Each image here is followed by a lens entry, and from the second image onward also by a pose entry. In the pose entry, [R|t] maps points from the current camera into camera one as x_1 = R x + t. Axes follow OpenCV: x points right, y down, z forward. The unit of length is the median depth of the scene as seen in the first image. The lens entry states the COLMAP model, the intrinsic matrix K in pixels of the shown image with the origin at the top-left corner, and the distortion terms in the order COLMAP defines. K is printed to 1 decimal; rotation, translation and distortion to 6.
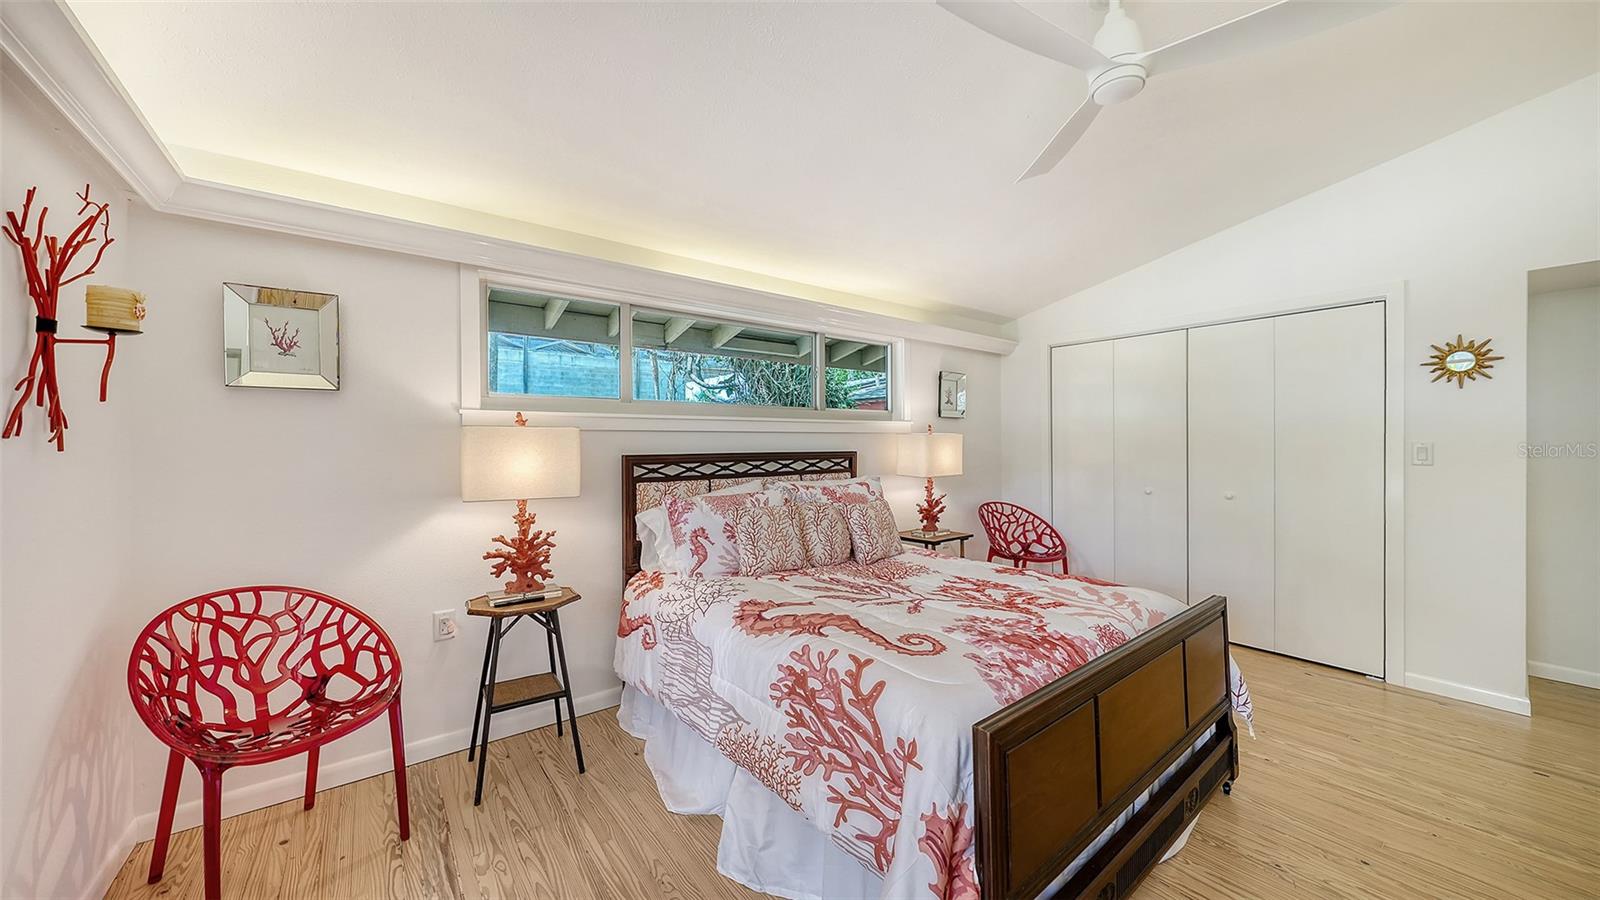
lens RADIAL K [[558.1, 0, 794.4], [0, 558.1, 446.1], [0, 0, 1]] dist [-0.002077, -0.000246]
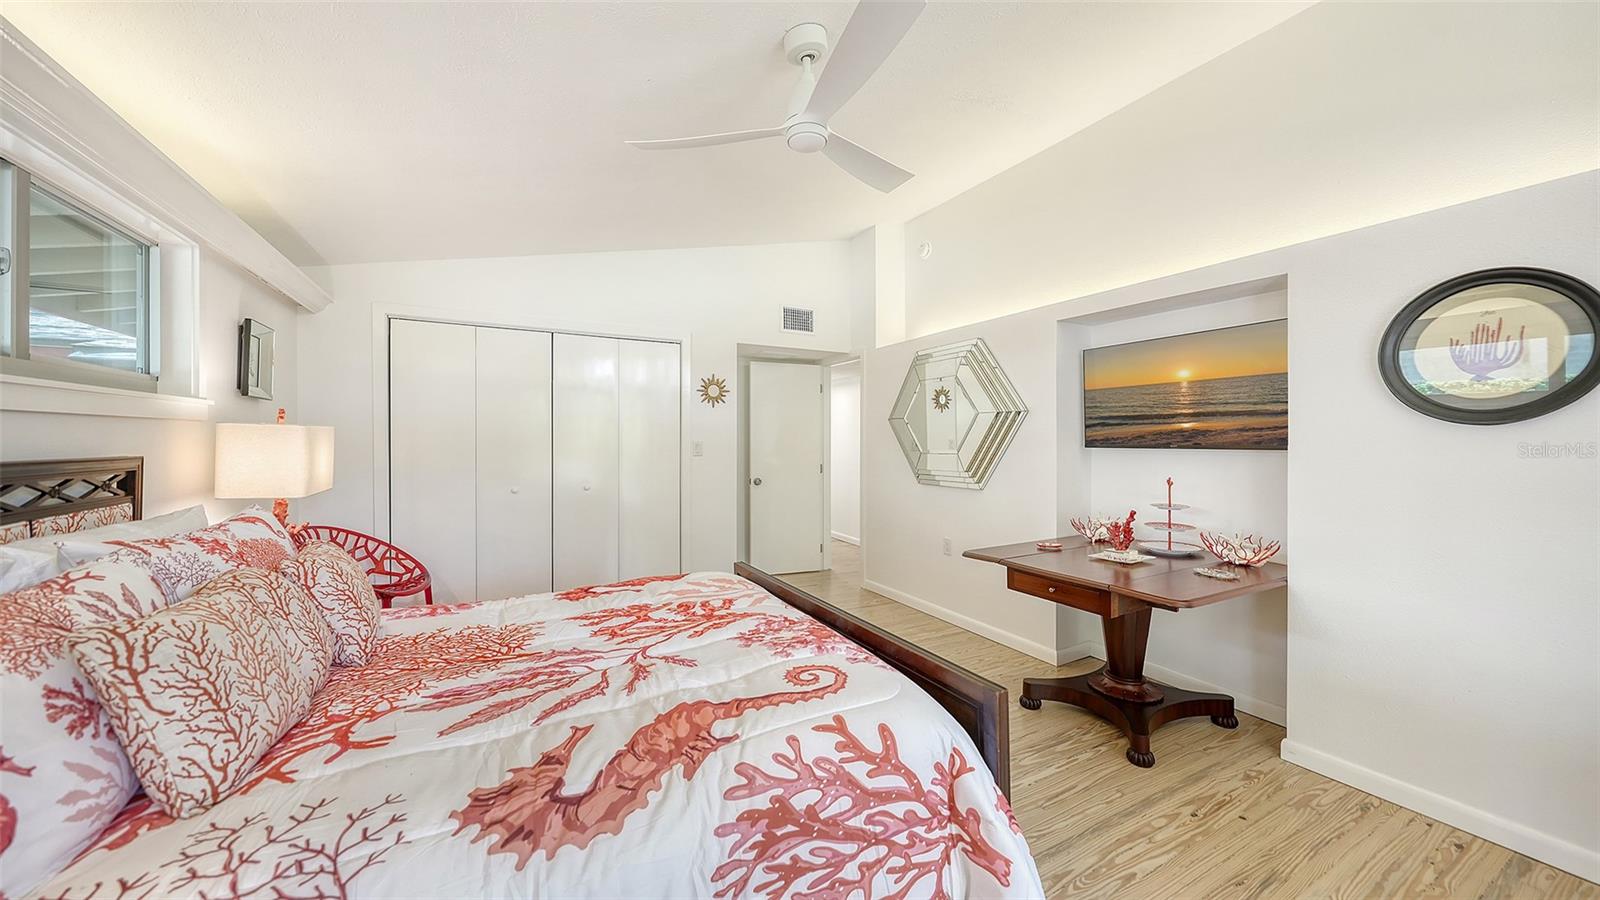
lens RADIAL K [[558.1, 0, 794.4], [0, 558.1, 446.1], [0, 0, 1]] dist [-0.002077, -0.000246]
pose [[0.155625, -0.005746, 0.987799, -0.545689], [0.002654, 0.999982, 0.005398, -0.000936], [-0.987813, 0.001781, 0.155638, 0.793501]]
